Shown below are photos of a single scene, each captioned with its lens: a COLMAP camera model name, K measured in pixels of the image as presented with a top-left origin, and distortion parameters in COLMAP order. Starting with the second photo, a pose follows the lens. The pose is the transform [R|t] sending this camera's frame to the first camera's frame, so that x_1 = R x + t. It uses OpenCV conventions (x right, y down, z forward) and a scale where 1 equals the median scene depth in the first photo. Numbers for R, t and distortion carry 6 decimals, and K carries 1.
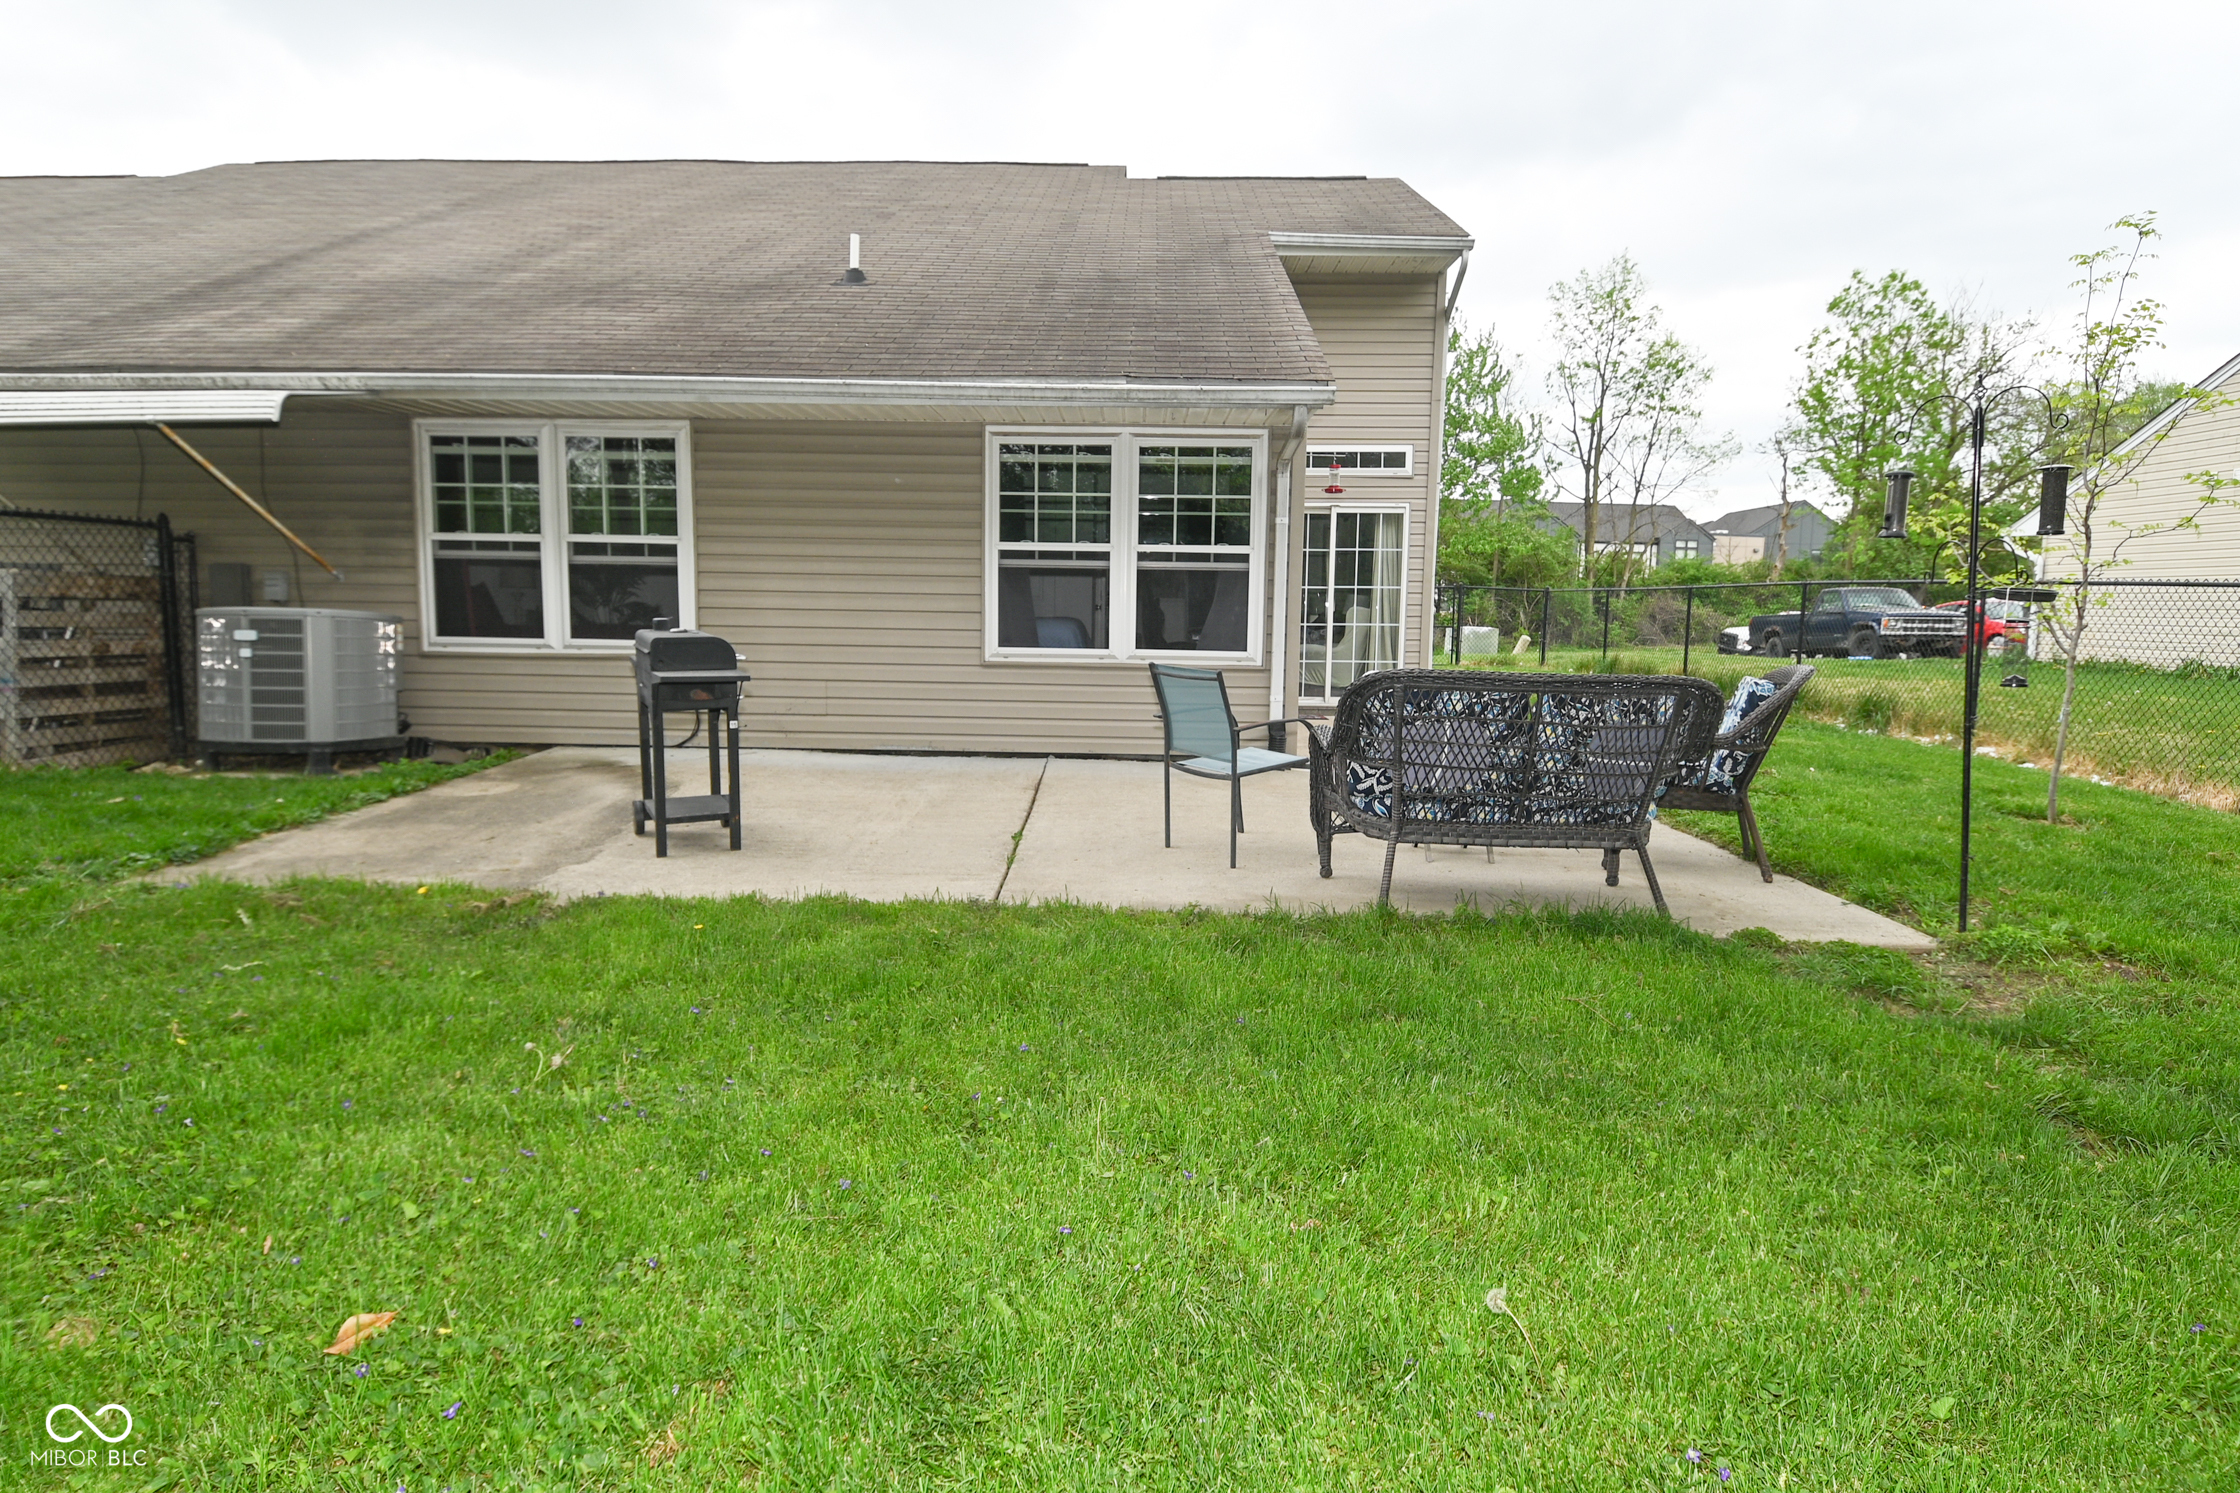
lens RADIAL K [[1161.6, 0, 1124.7], [0, 1161.6, 732.4], [0, 0, 1]] dist [0.018657, -0.028922]
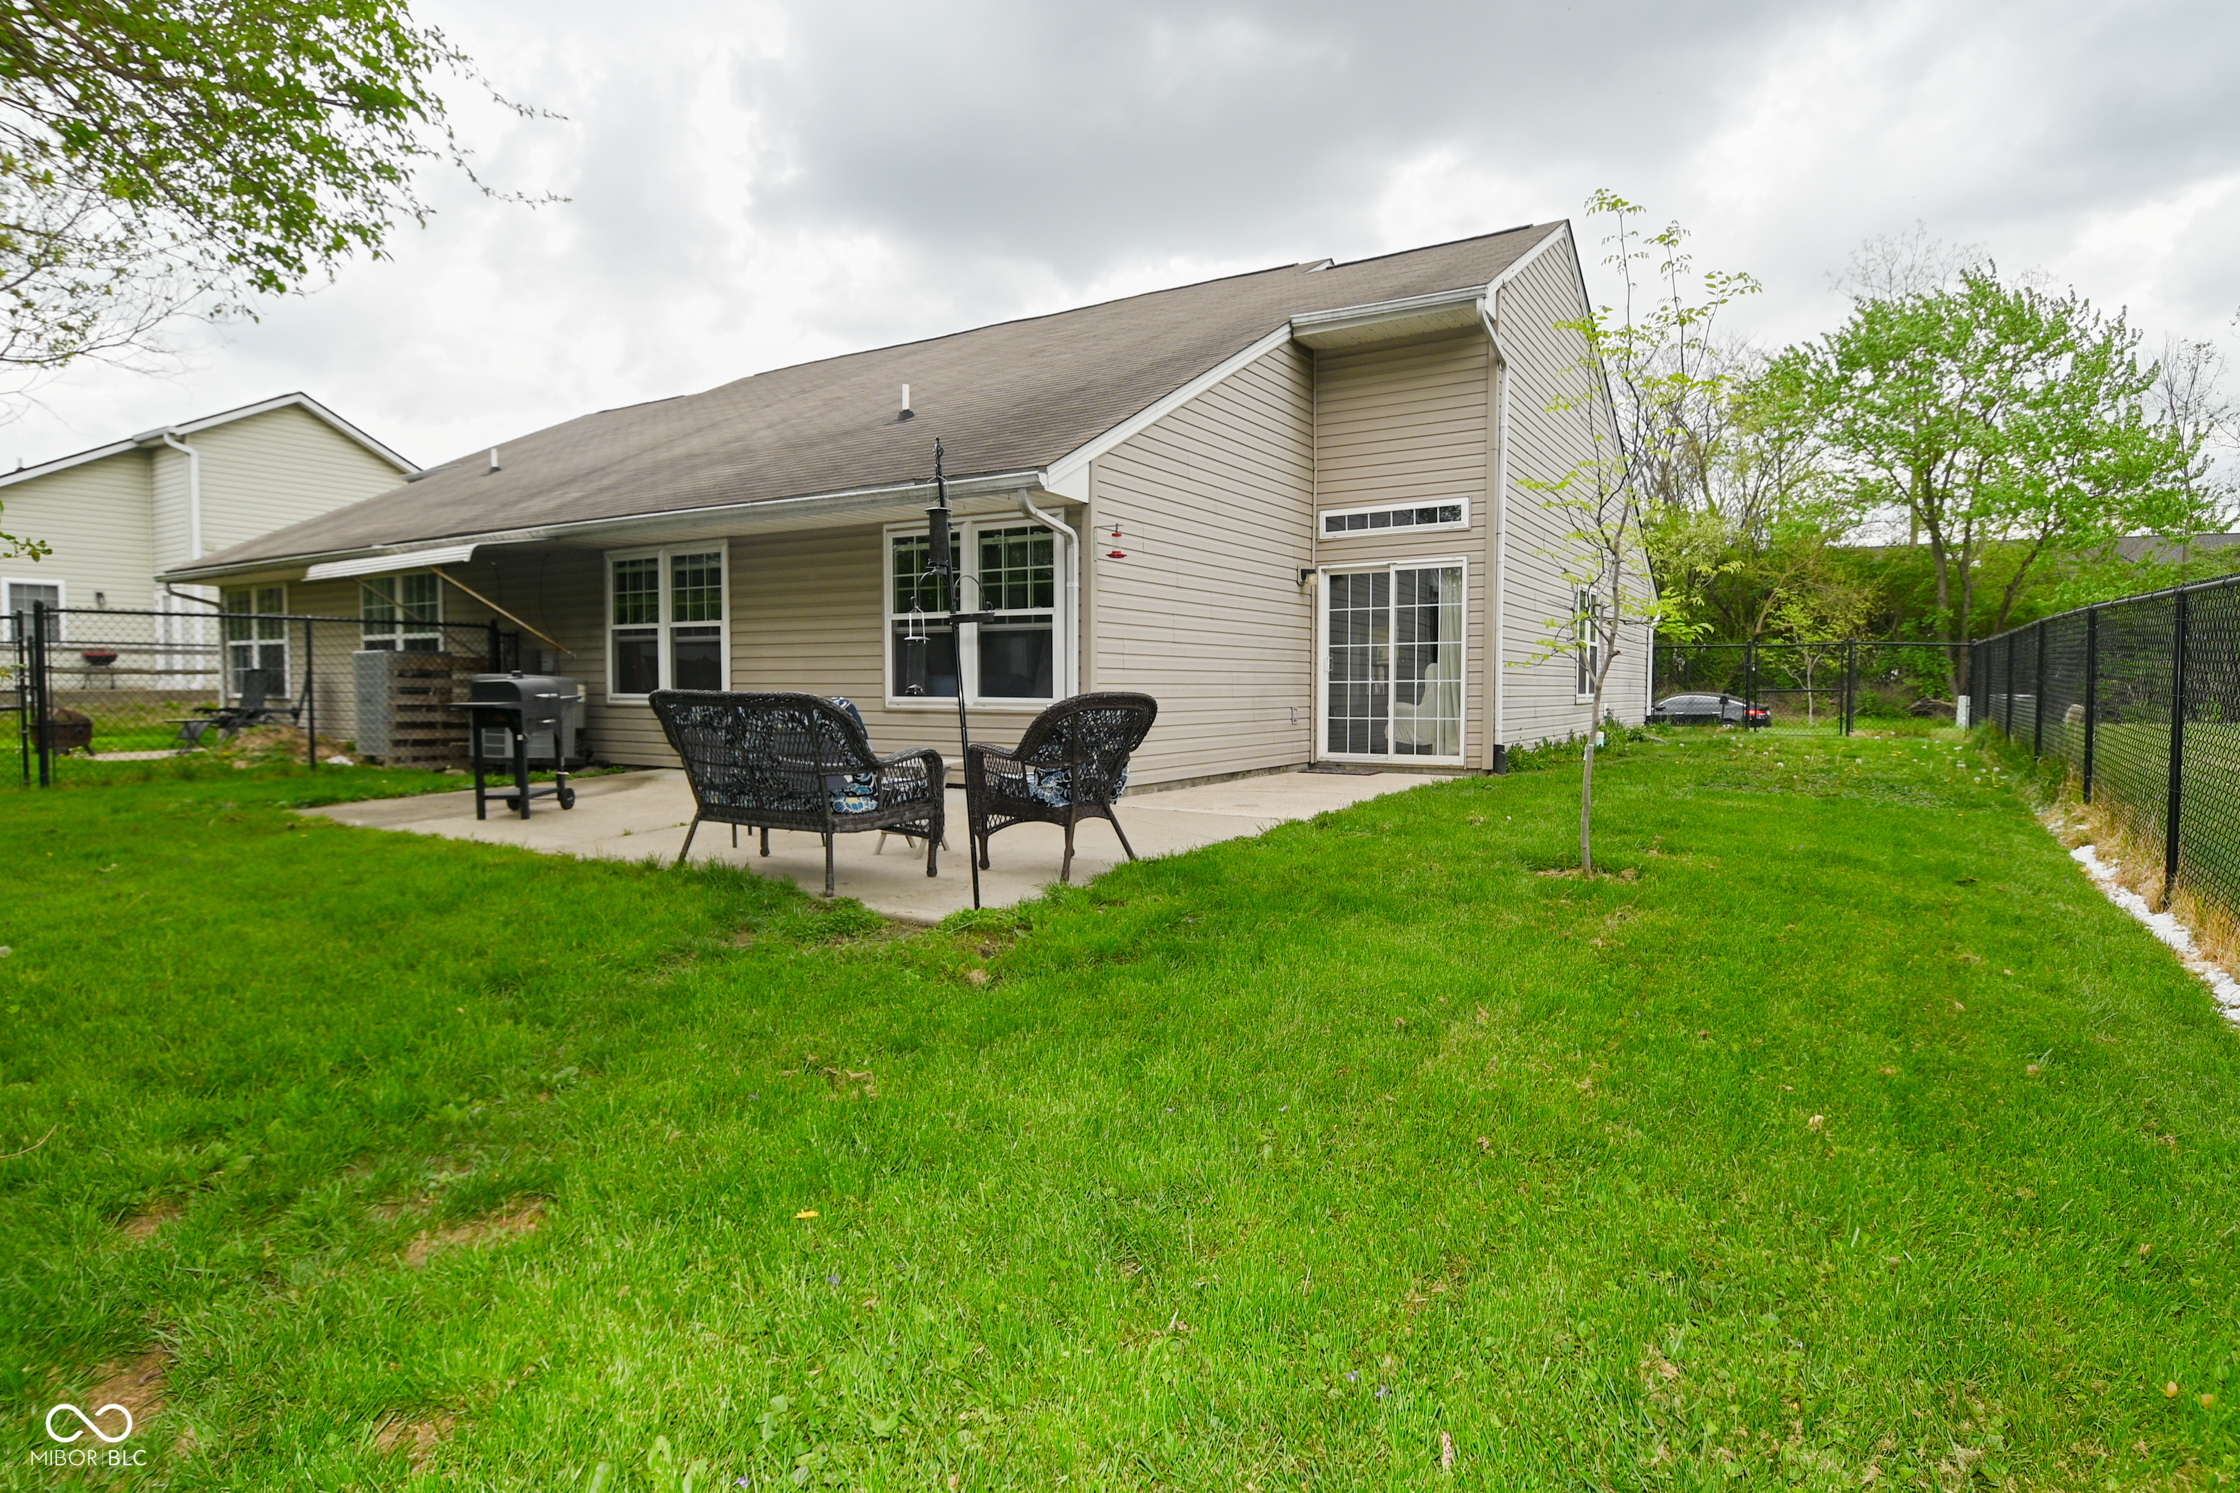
lens RADIAL K [[1161.6, 0, 1124.7], [0, 1161.6, 732.4], [0, 0, 1]] dist [0.018657, -0.028922]
pose [[0.863123, 0.005742, -0.504962, 0.752142], [-0.040689, 0.997475, -0.058207, 0.029125], [0.503352, 0.070786, 0.861177, 0.040894]]
